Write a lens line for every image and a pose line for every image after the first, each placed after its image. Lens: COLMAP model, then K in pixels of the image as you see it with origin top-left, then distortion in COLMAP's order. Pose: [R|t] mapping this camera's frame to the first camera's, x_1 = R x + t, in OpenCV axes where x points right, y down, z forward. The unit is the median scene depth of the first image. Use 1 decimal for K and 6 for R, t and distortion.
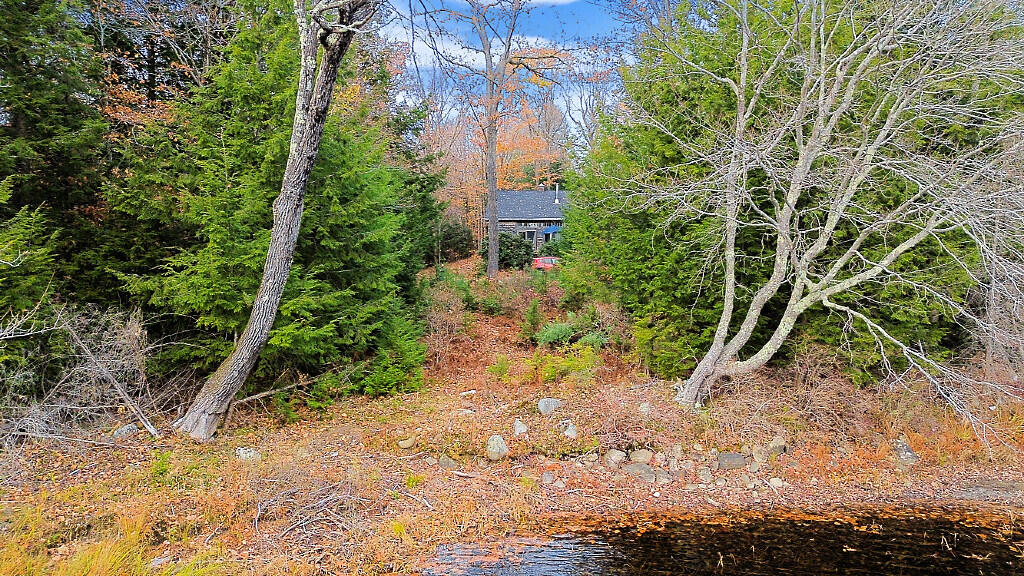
lens RADIAL K [[719.7, 0, 508.1], [0, 719.7, 288.6], [0, 0, 1]] dist [0.056676, -0.026295]
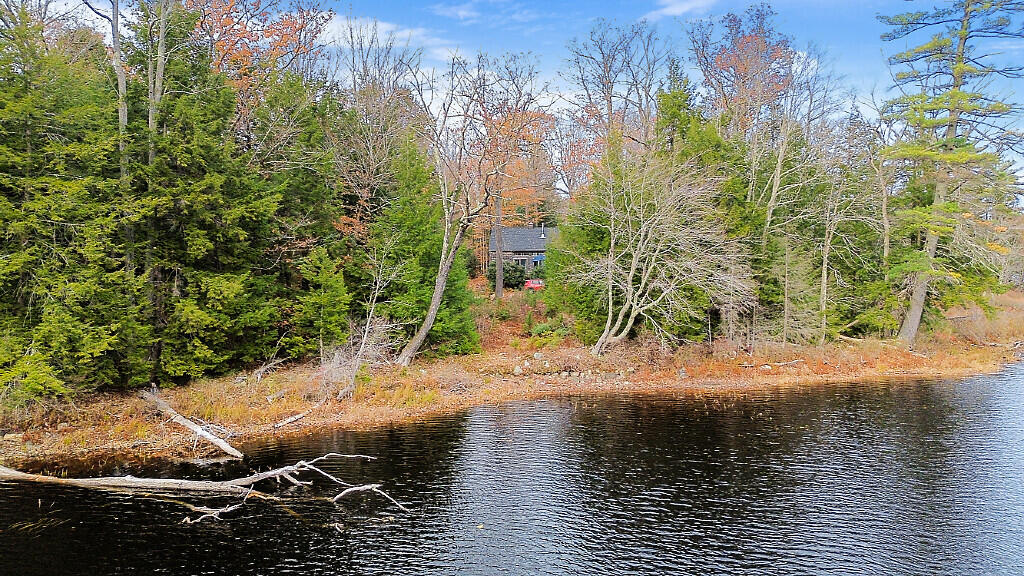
lens RADIAL K [[719.7, 0, 514.1], [0, 719.7, 287.7], [0, 0, 1]] dist [0.056676, -0.026295]
pose [[0.999664, -0.002577, 0.025812, -0.088415], [0.002887, 0.999924, -0.011971, -0.039467], [-0.025779, 0.012041, 0.999595, -1.450622]]
